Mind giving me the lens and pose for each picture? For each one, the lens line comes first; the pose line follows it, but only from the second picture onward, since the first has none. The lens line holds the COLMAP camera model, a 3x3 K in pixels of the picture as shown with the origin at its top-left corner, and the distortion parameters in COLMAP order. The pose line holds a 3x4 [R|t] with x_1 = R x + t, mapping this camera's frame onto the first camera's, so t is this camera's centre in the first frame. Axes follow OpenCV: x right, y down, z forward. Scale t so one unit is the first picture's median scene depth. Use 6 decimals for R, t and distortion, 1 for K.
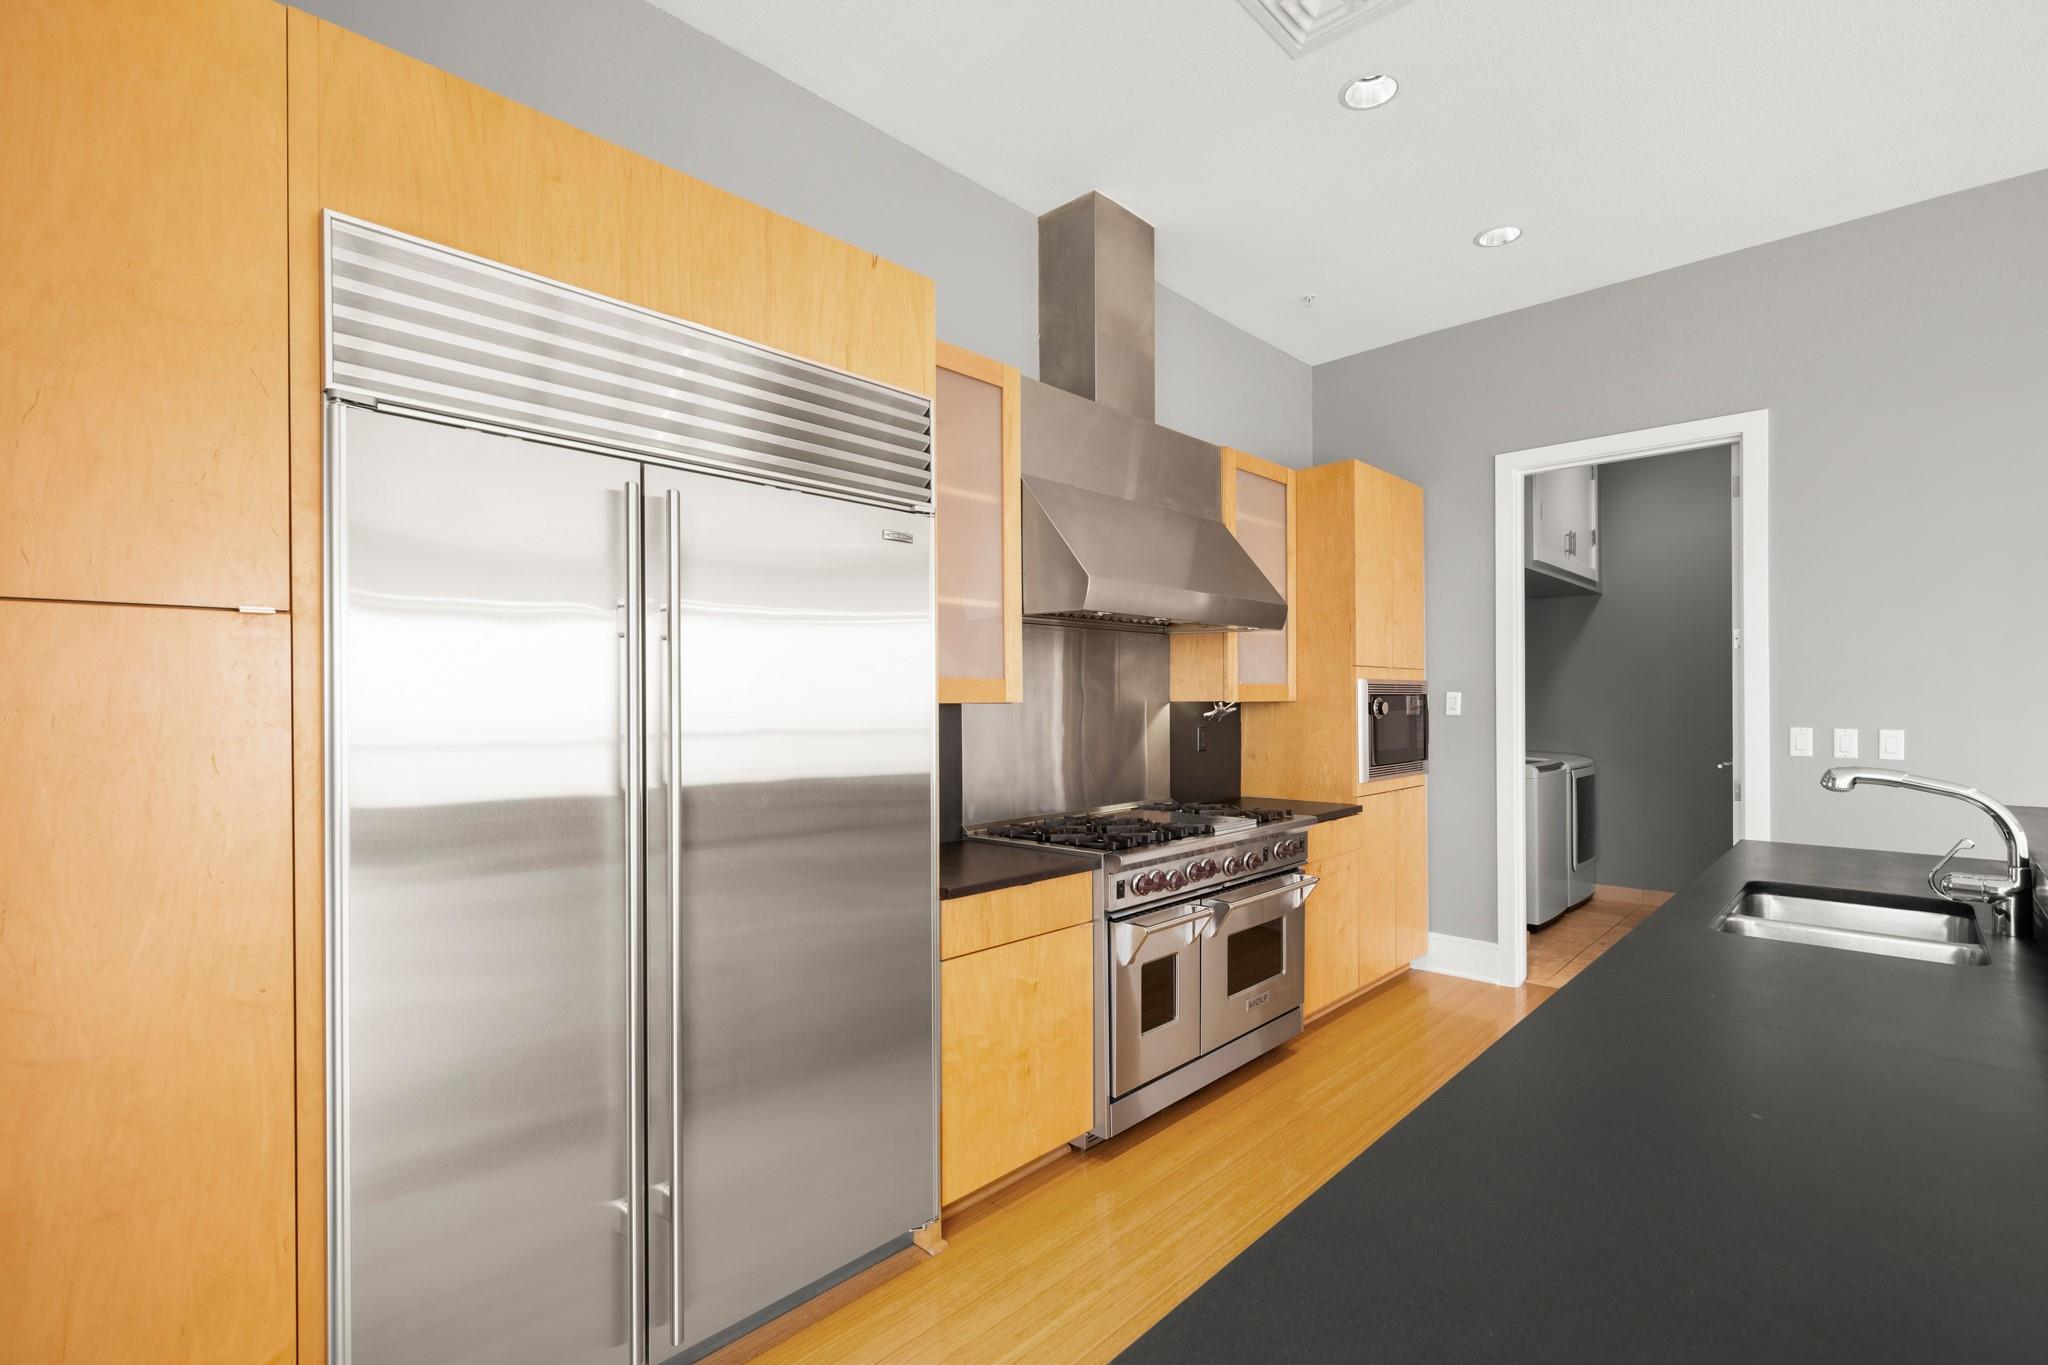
lens RADIAL K [[914.4, 0, 1024.9], [0, 914.4, 725.0], [0, 0, 1]] dist [-0.014202, -0.000191]
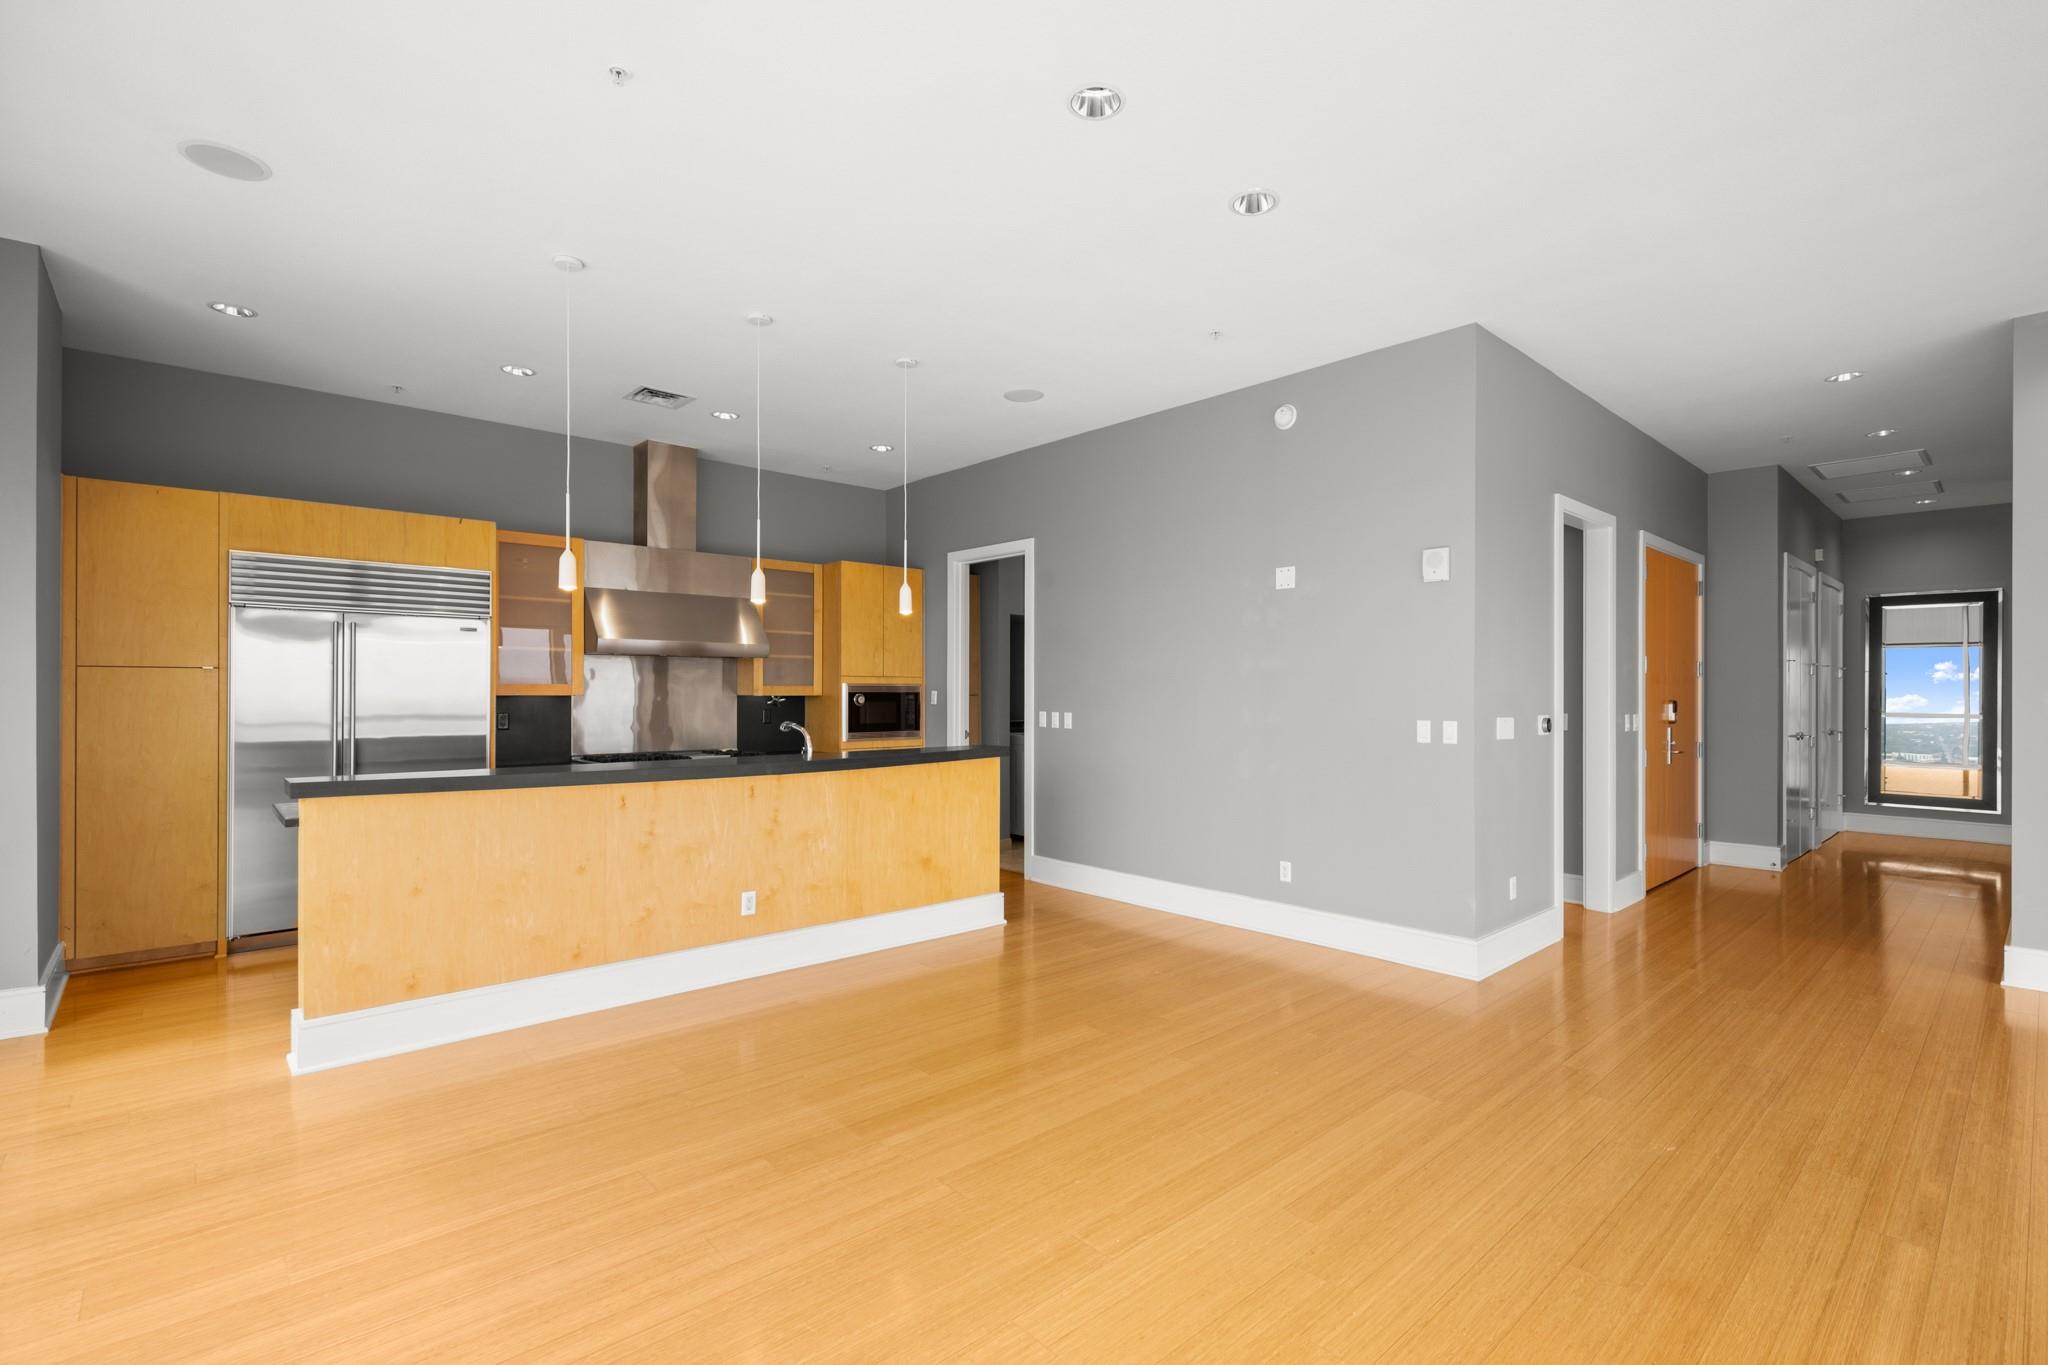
lens RADIAL K [[940.5, 0, 1032.5], [0, 940.5, 694.3], [0, 0, 1]] dist [0.001540, -0.000553]
pose [[0.998309, 0.005749, -0.057839, 0.887965], [-0.007438, 0.999551, -0.029037, 0.022100], [0.057647, 0.029418, 0.997904, -0.852064]]
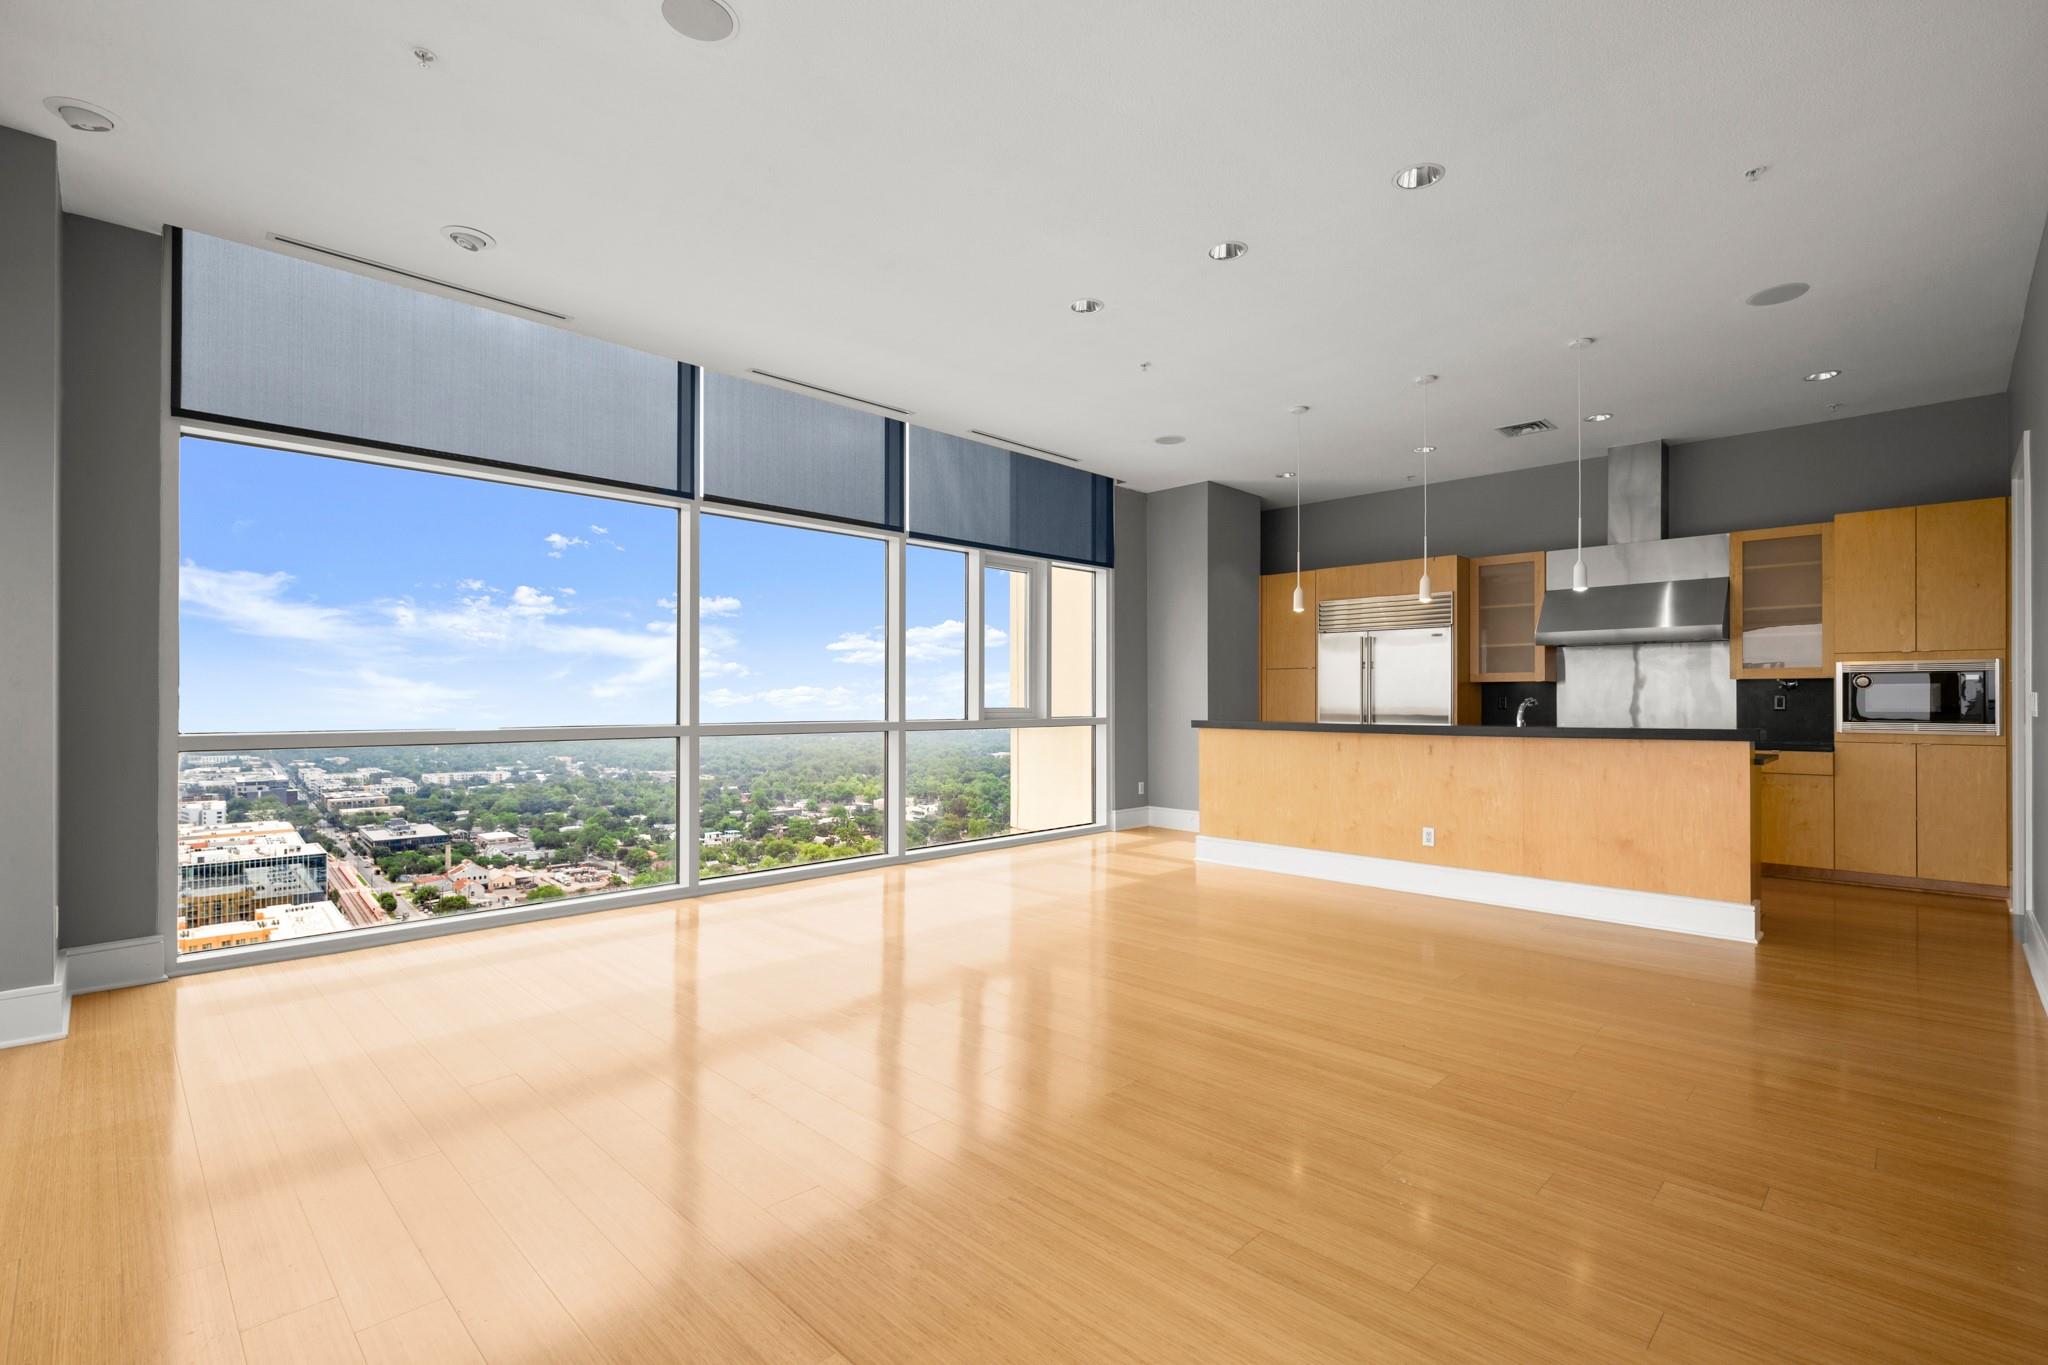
lens RADIAL K [[940.5, 0, 1032.5], [0, 940.5, 694.3], [0, 0, 1]] dist [0.001540, -0.000553]
pose [[-0.016208, -0.003724, -0.999862, 1.995330], [-0.033295, 0.999441, -0.003183, 0.050921], [0.999314, 0.033239, -0.016323, -0.297294]]
